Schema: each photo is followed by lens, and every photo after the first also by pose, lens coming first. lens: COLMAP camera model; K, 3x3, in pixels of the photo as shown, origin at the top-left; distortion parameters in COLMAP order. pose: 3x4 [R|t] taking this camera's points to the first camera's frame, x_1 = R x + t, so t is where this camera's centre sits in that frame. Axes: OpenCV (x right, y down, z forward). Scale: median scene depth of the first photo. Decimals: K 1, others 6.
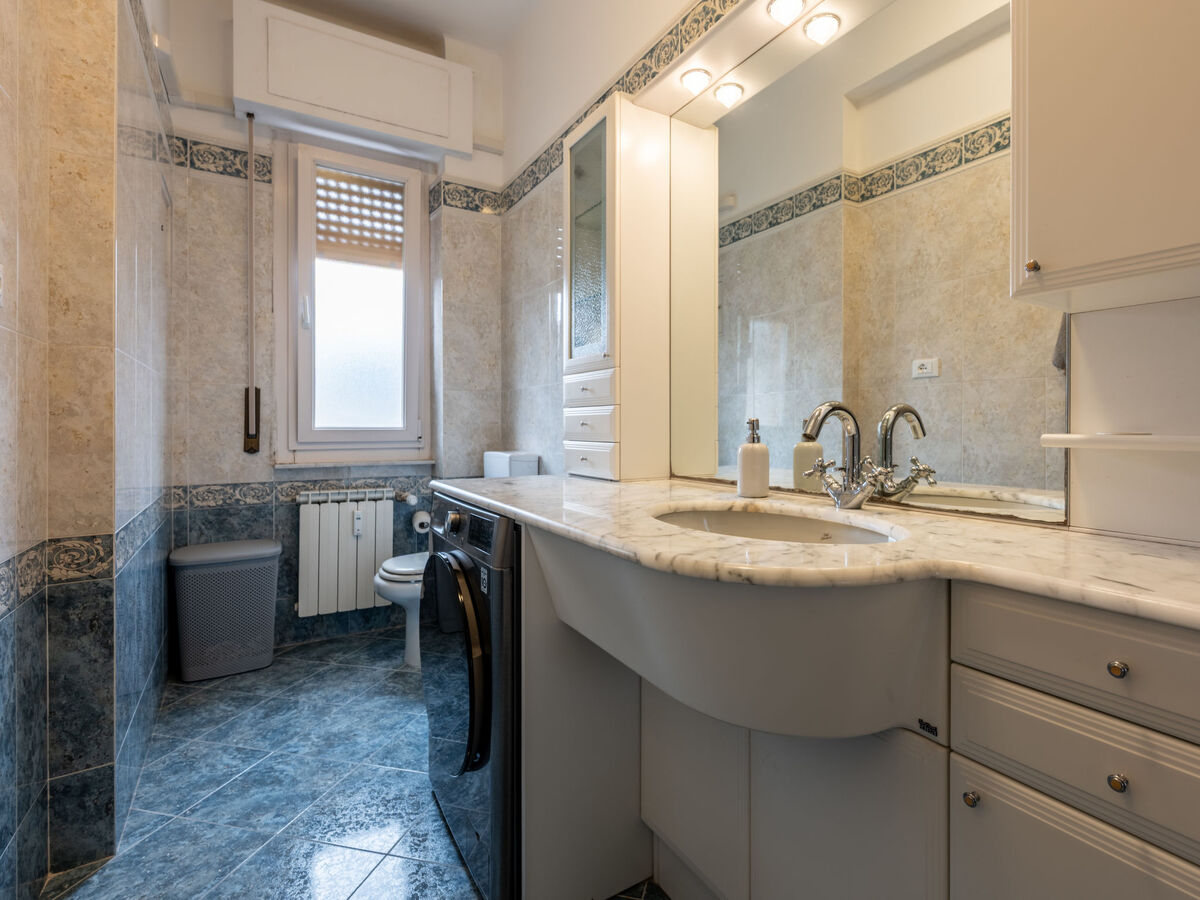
lens RADIAL K [[548.5, 0, 596.7], [0, 548.5, 442.6], [0, 0, 1]] dist [0.001795, -0.001093]
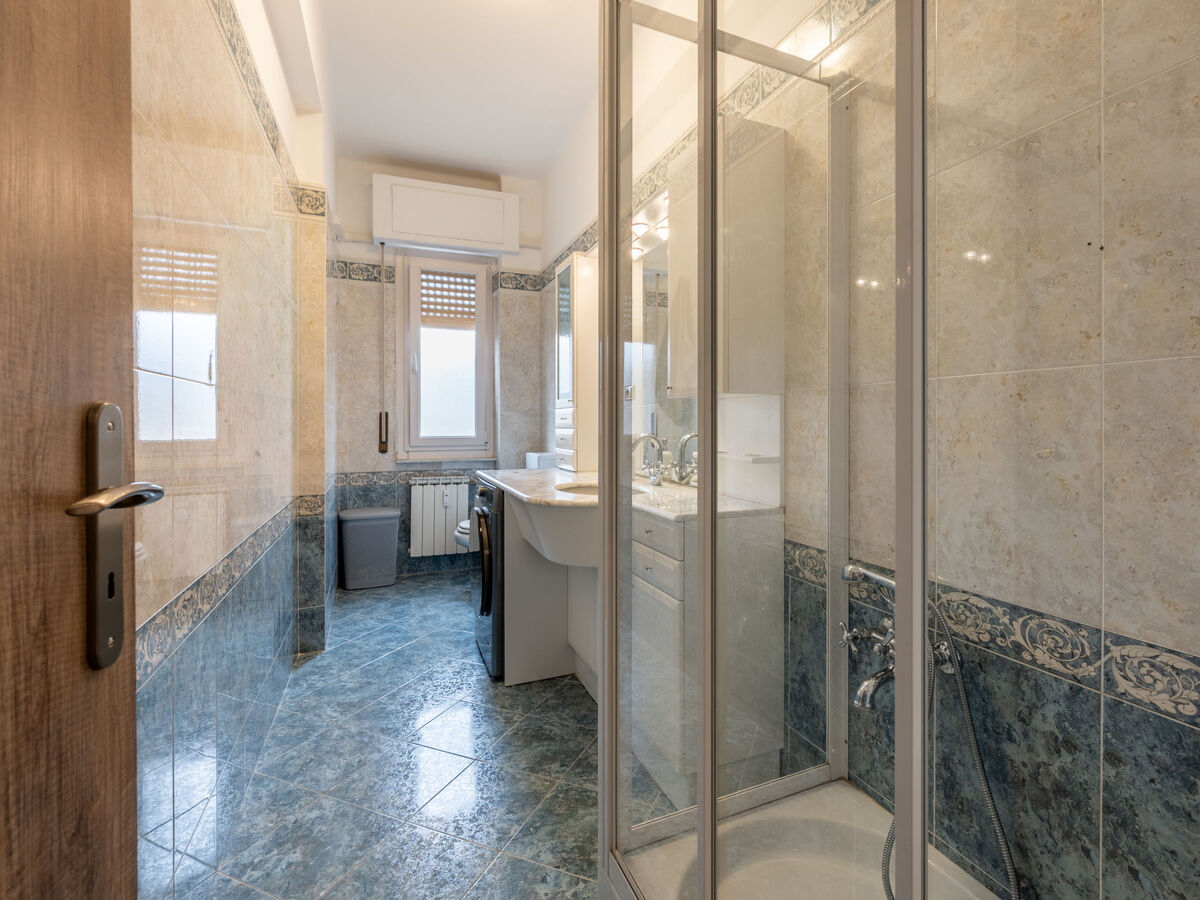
lens RADIAL K [[548.5, 0, 605.6], [0, 548.5, 438.5], [0, 0, 1]] dist [0.001795, -0.001093]
pose [[0.986141, 0.000095, -0.165911, 0.279209], [0.000233, 0.999998, 0.001959, -0.026505], [0.165910, -0.001971, 0.986139, -0.475323]]
